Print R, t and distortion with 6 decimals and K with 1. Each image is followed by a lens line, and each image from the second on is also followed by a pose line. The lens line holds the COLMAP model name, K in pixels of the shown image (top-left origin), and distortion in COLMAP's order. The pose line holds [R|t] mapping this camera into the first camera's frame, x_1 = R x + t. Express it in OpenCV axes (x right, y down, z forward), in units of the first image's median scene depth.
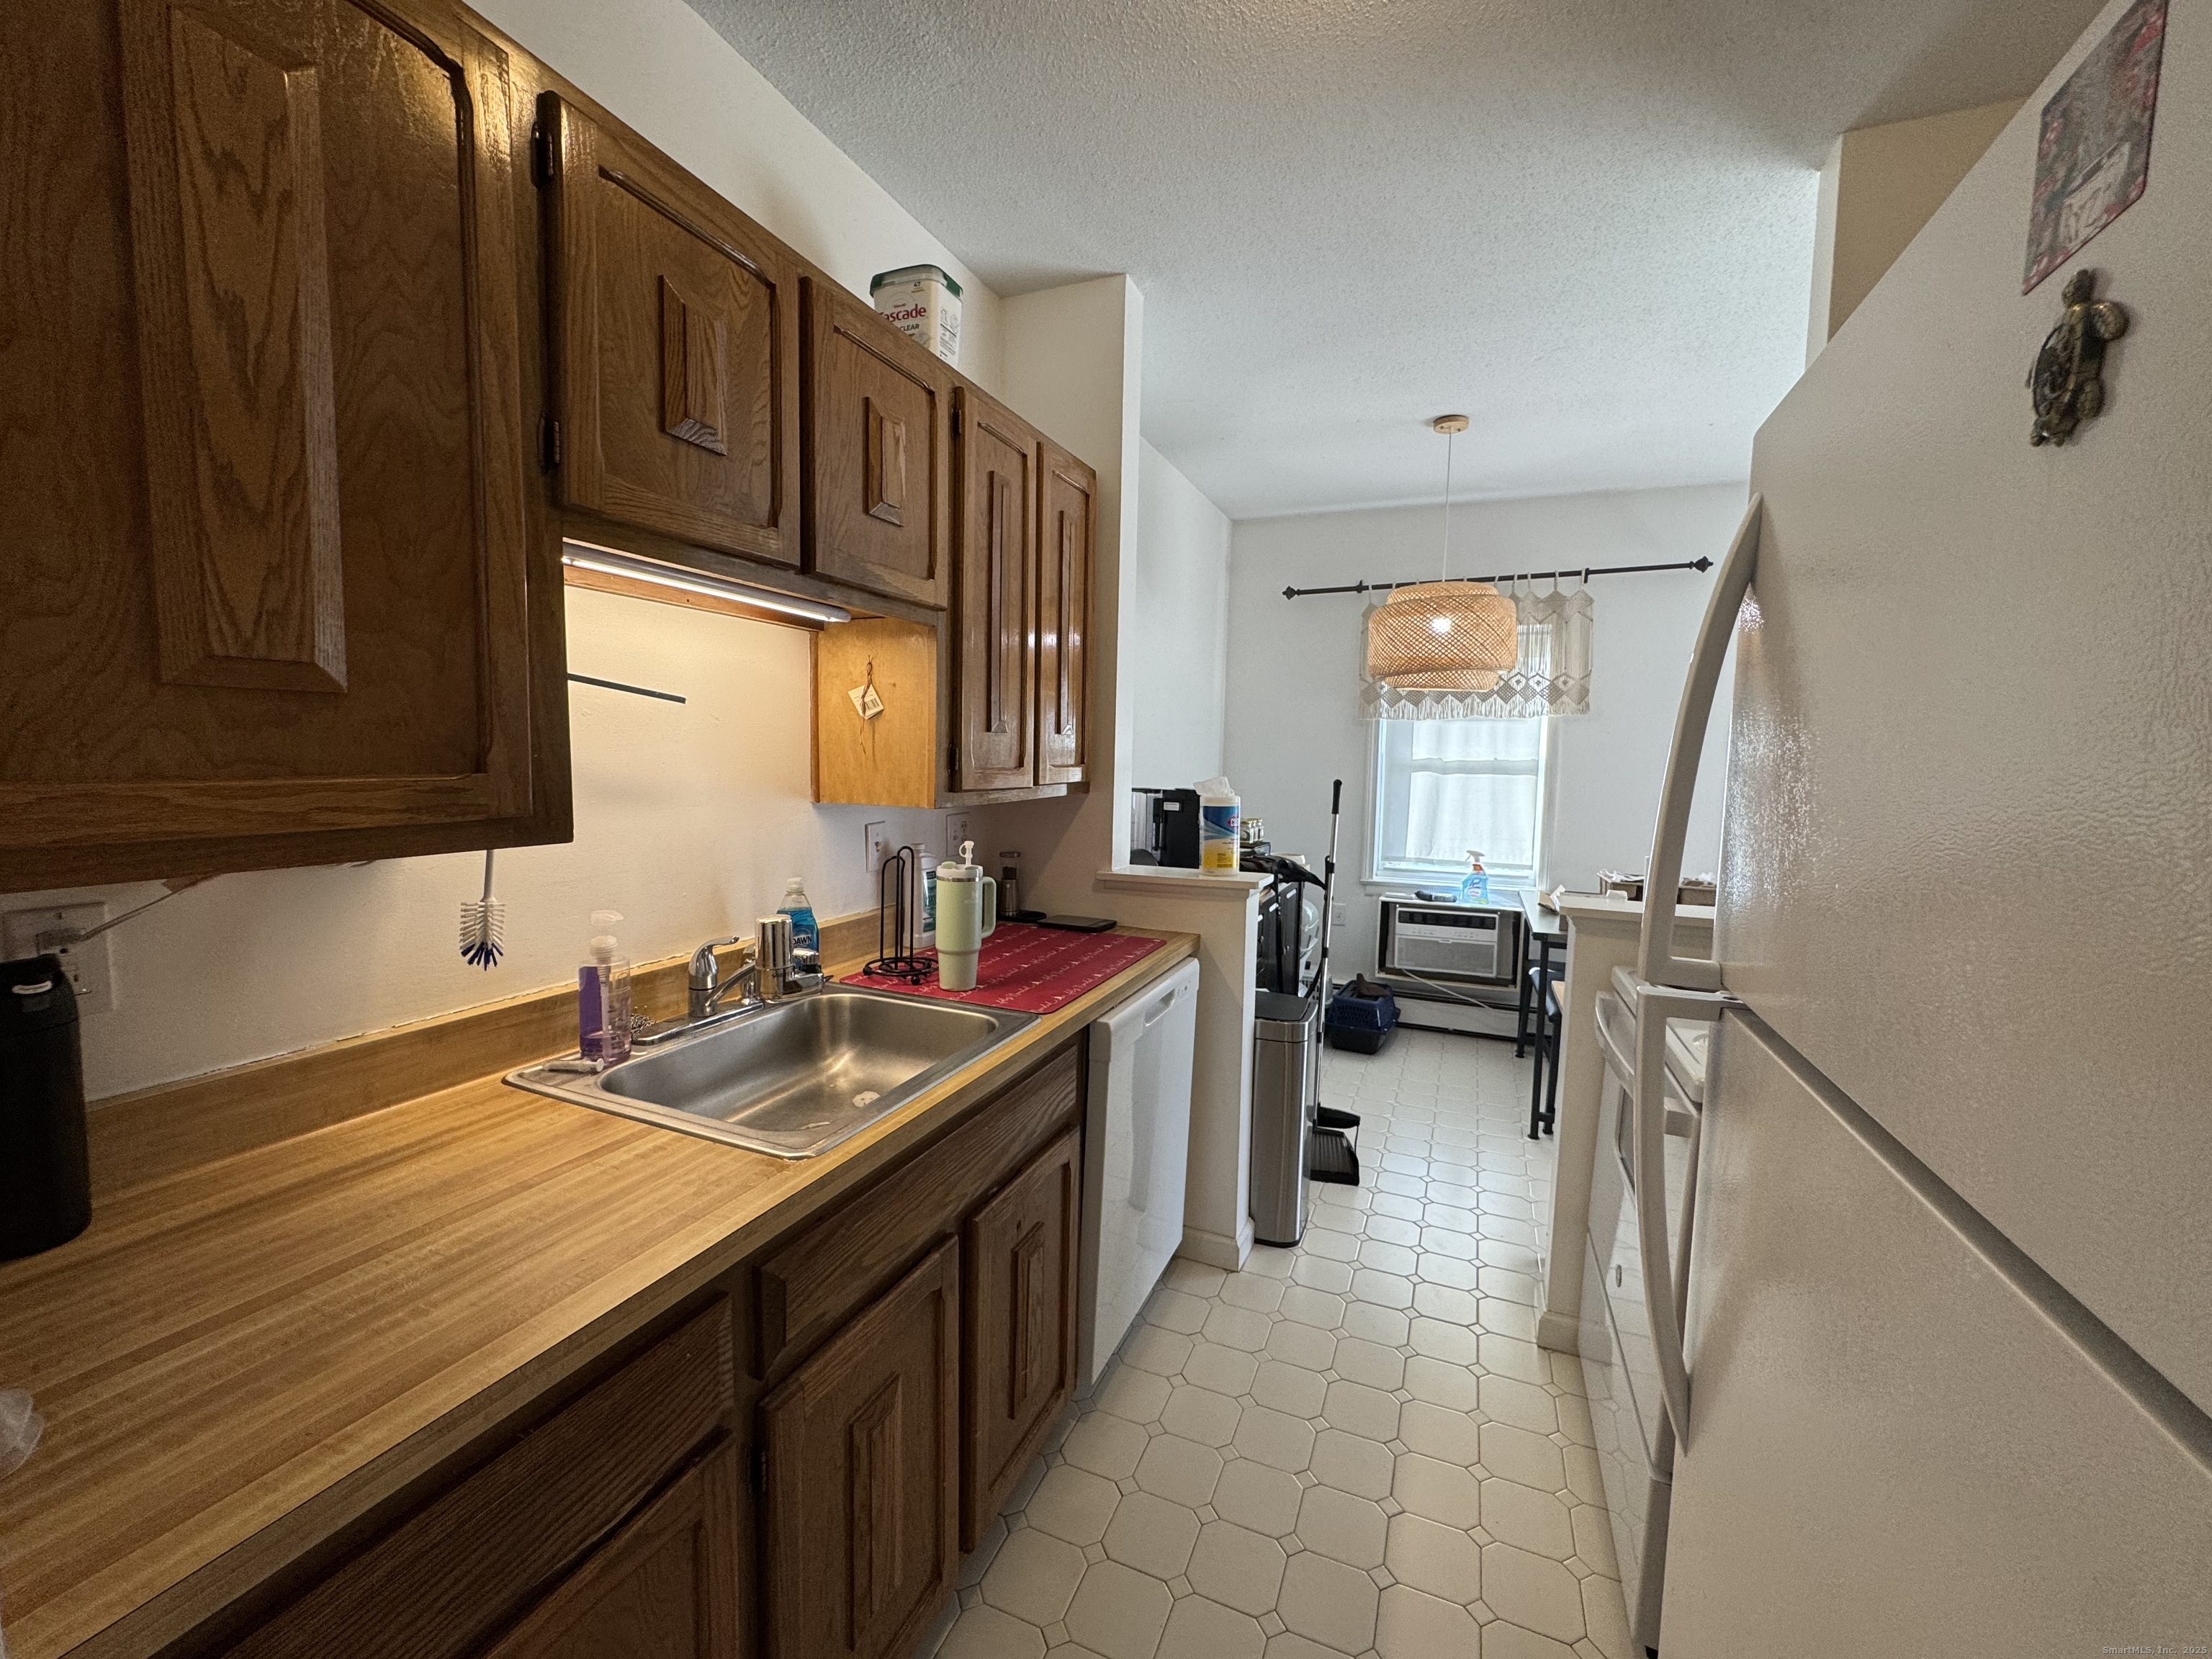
lens RADIAL K [[882.8, 0, 1101.4], [0, 882.8, 829.7], [0, 0, 1]] dist [0.000587, -0.000085]
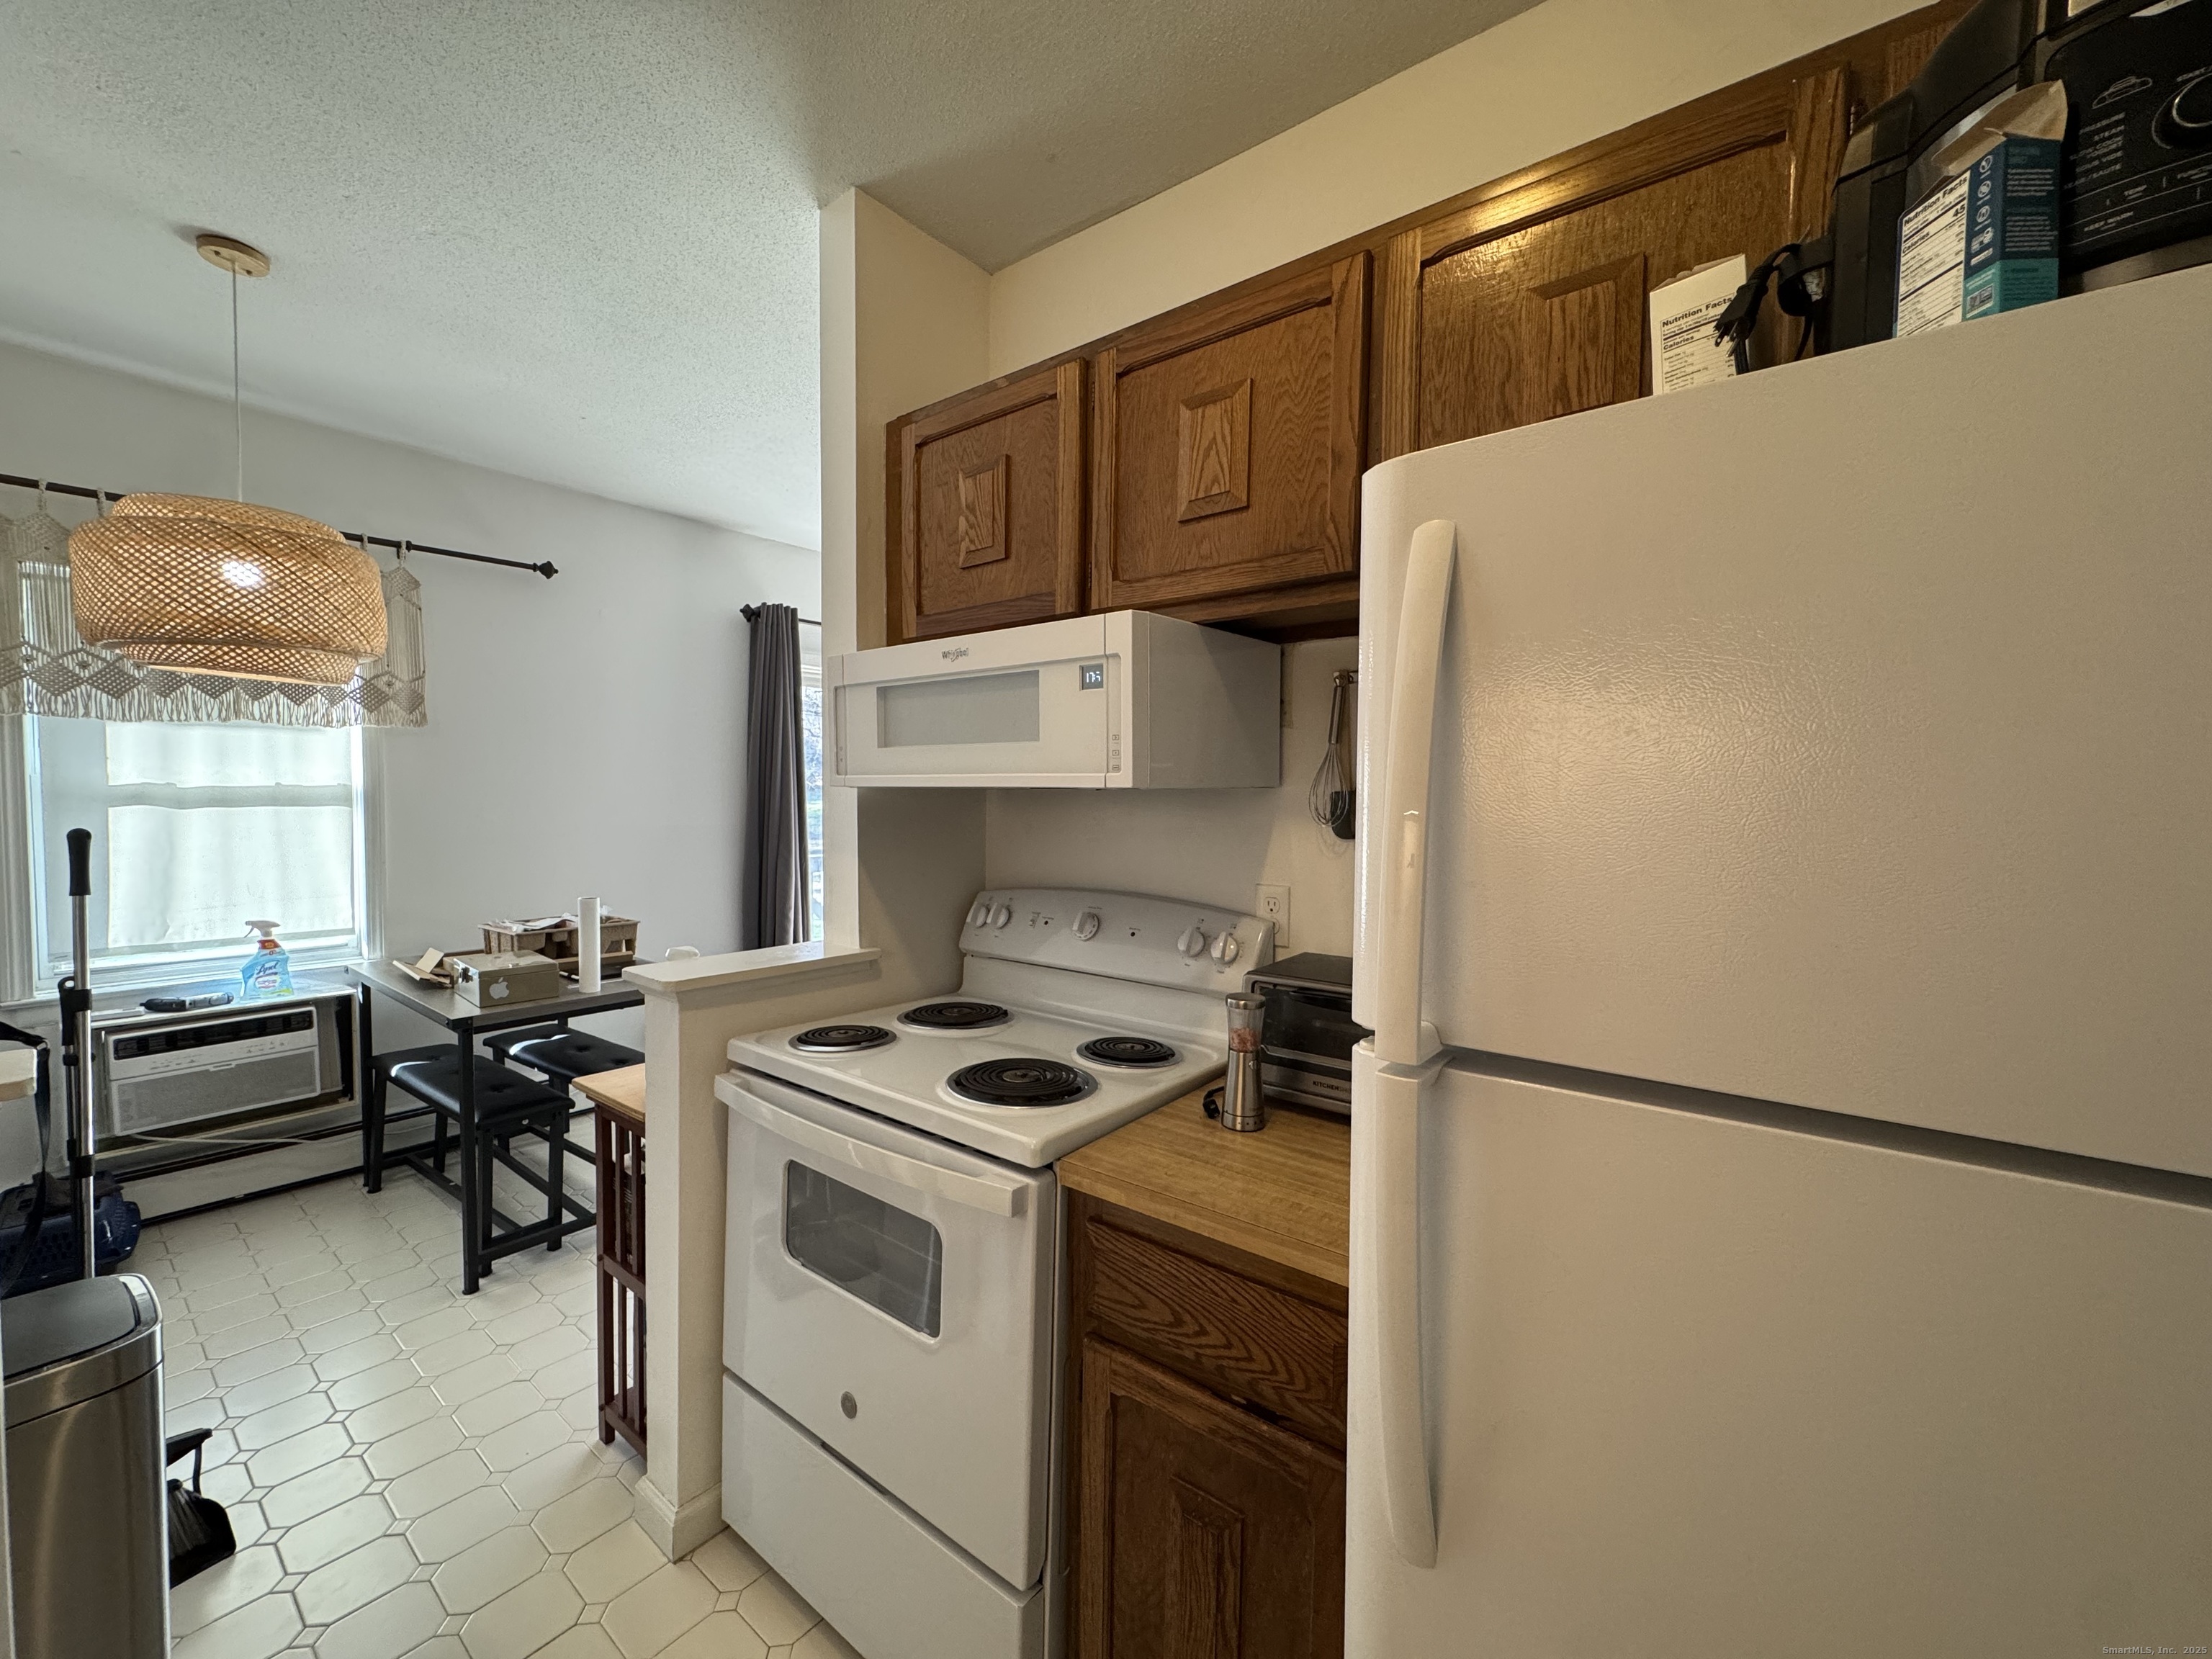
lens RADIAL K [[882.8, 0, 1105.7], [0, 882.8, 826.9], [0, 0, 1]] dist [0.000587, -0.000085]
pose [[0.267831, -0.056282, 0.961821, -0.048678], [0.077473, 0.996318, 0.036728, -0.021863], [-0.960346, 0.064678, 0.271205, 0.193195]]
